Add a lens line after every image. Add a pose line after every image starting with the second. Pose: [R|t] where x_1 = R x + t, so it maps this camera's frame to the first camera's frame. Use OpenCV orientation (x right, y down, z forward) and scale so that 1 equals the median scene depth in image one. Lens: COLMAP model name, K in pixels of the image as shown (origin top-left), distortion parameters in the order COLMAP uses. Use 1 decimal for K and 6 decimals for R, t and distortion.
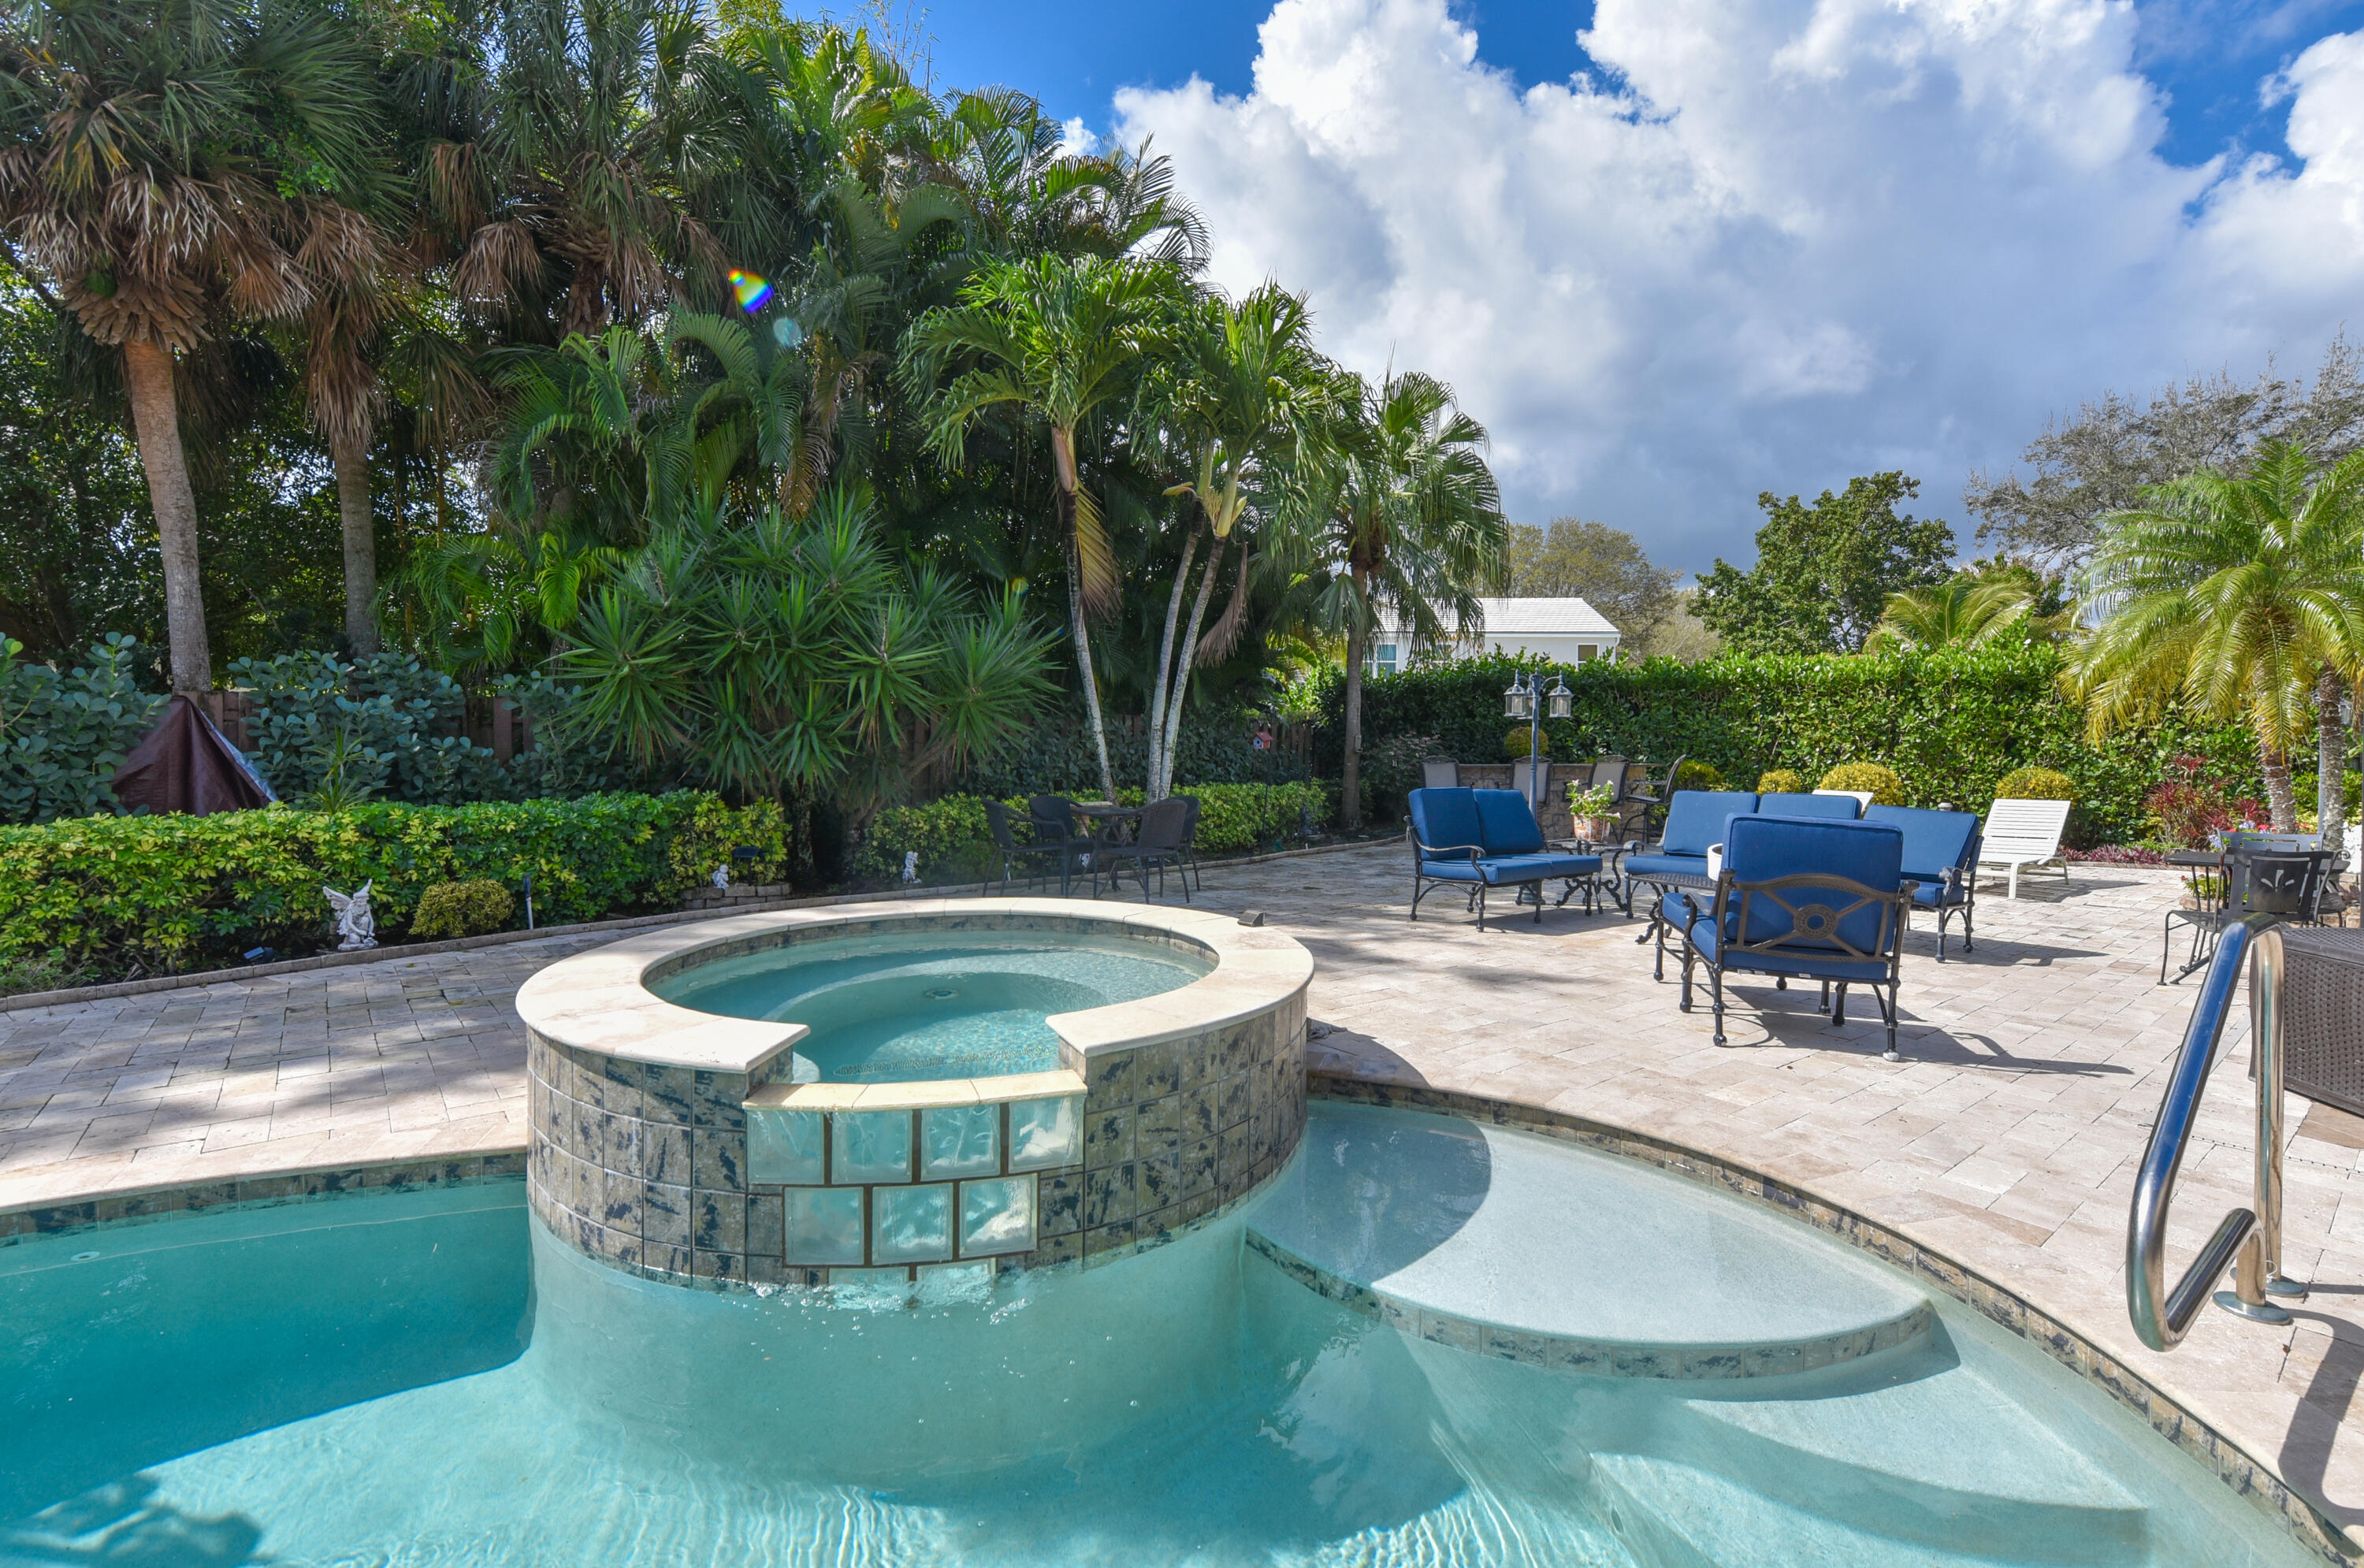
lens RADIAL K [[948.6, 0, 1179.8], [0, 948.6, 759.8], [0, 0, 1]] dist [0.010858, -0.003944]
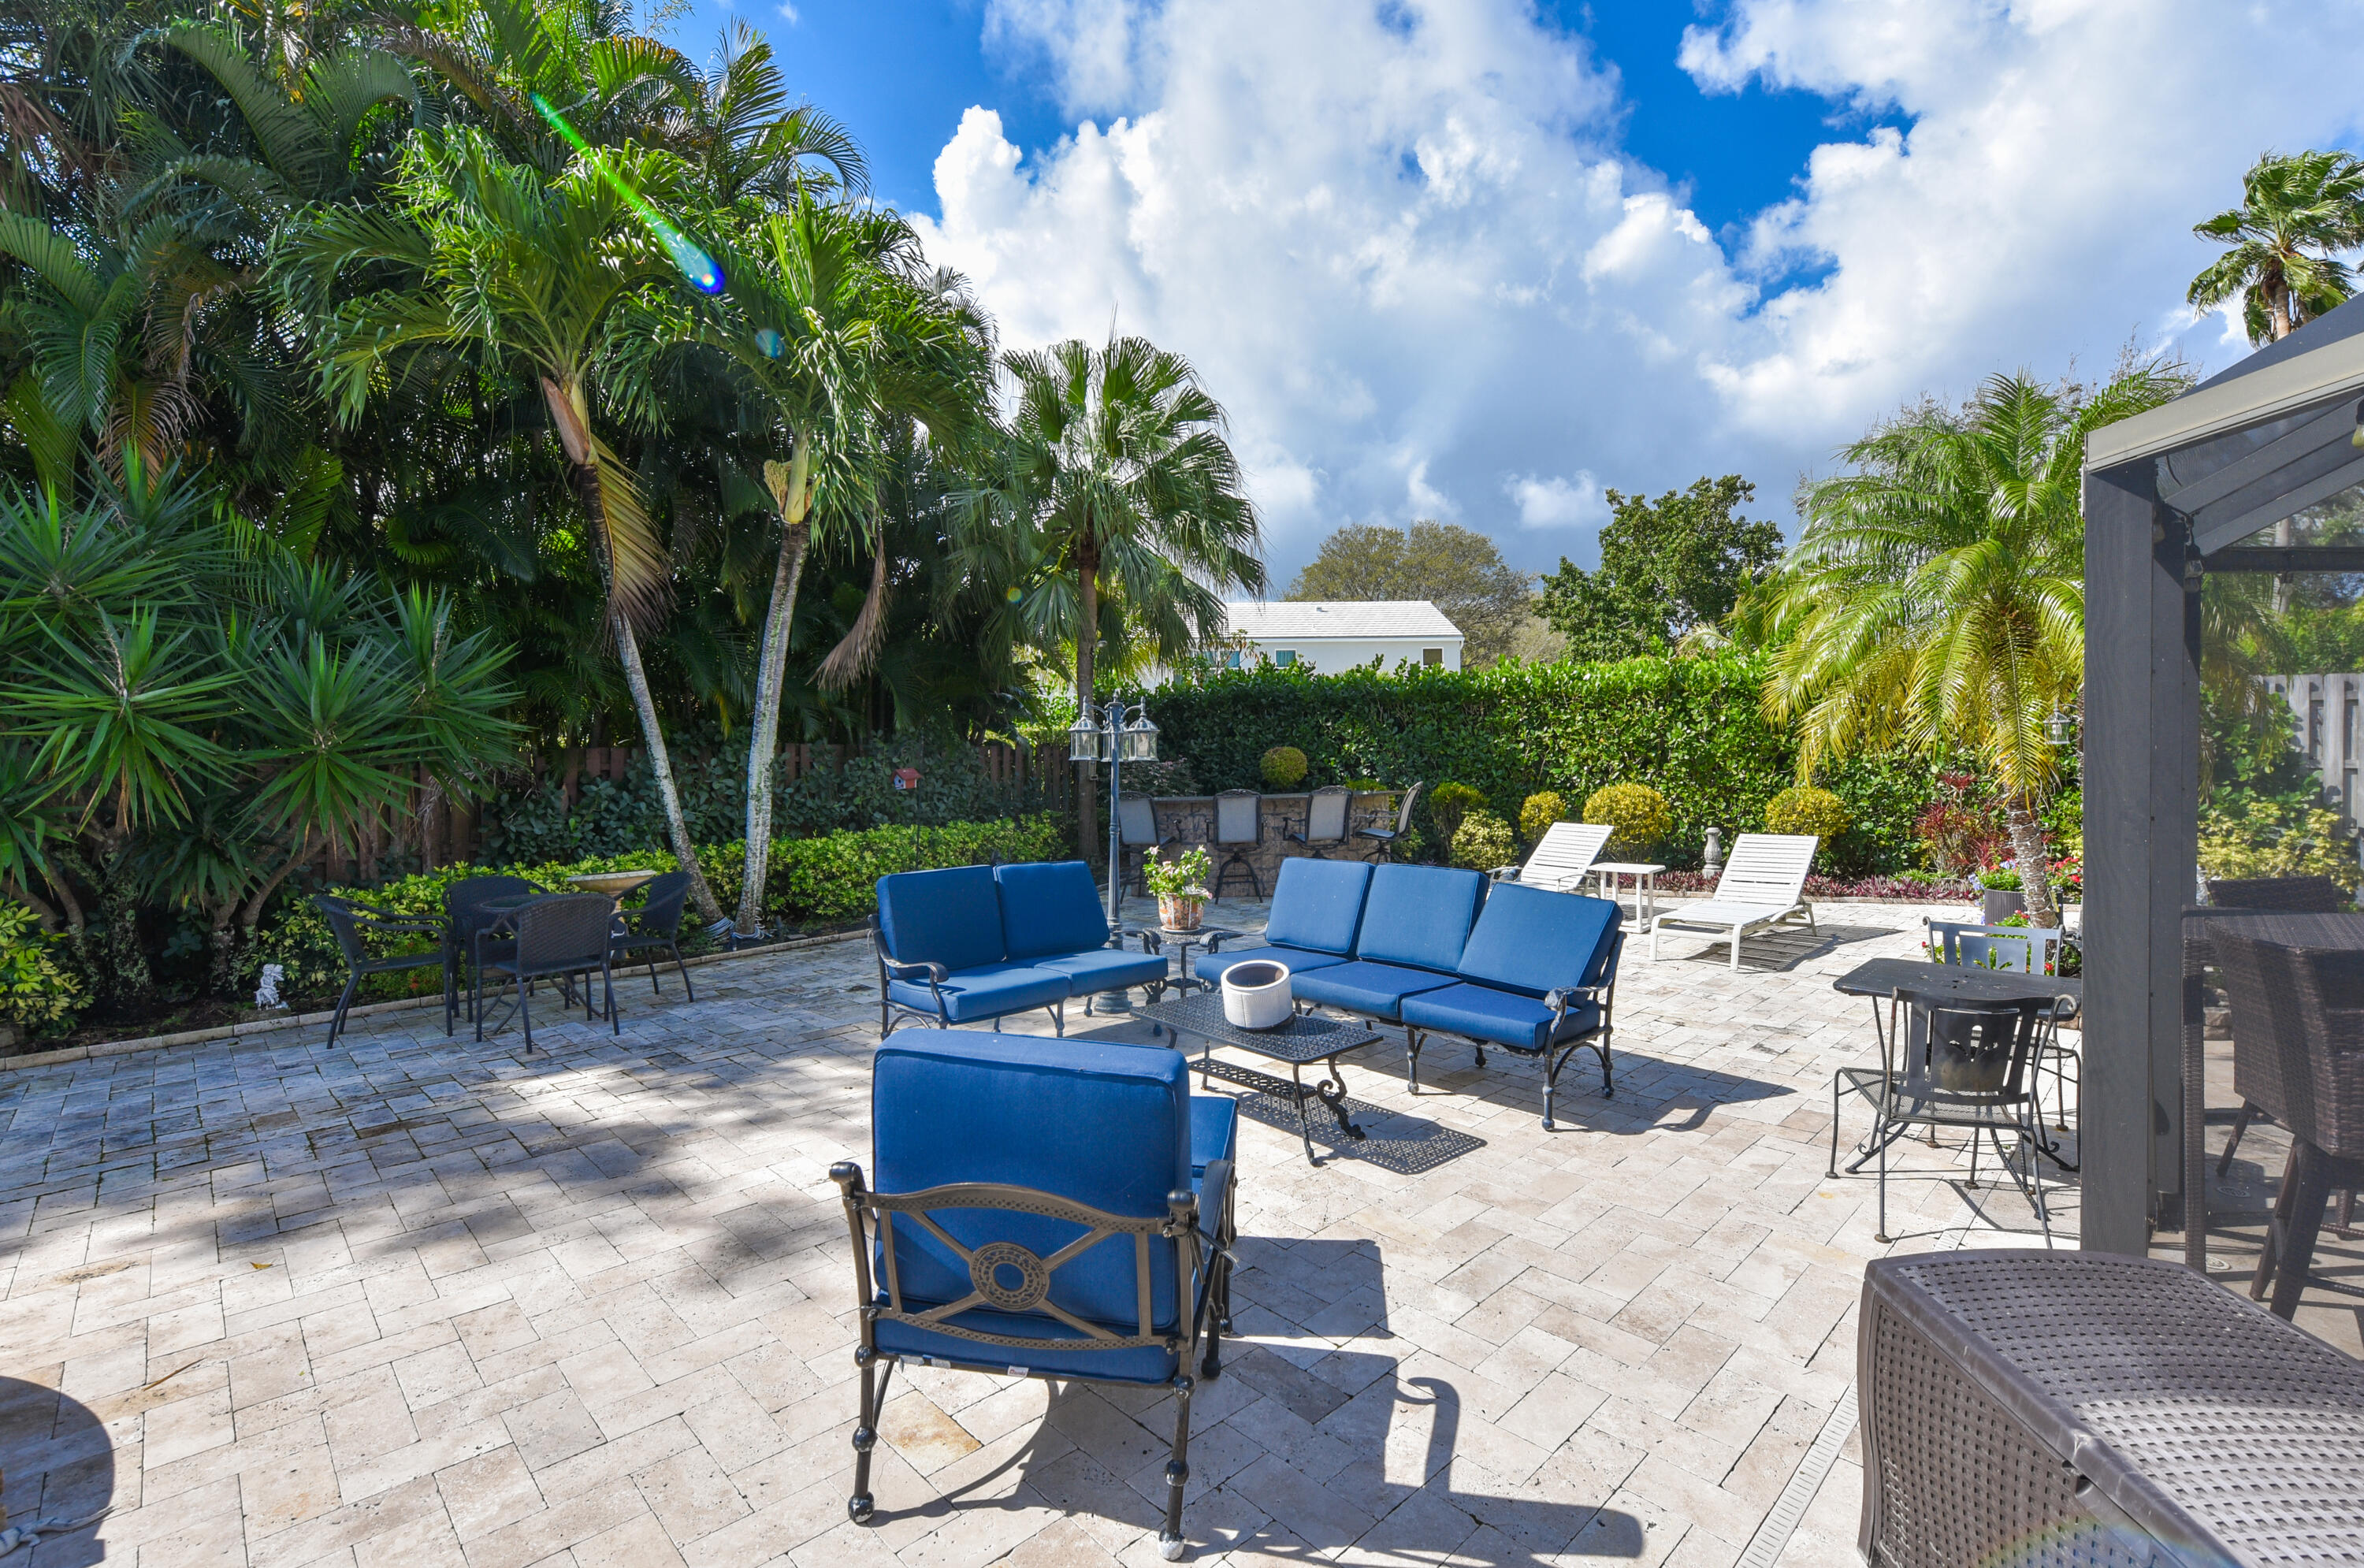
lens RADIAL K [[986.7, 0, 1114.8], [0, 986.7, 782.9], [0, 0, 1]] dist [0.009569, -0.000094]
pose [[0.996233, -0.023552, 0.083457, 0.160972], [0.022659, 0.999676, 0.011624, -0.018694], [-0.083703, -0.009689, 0.996444, 0.119913]]
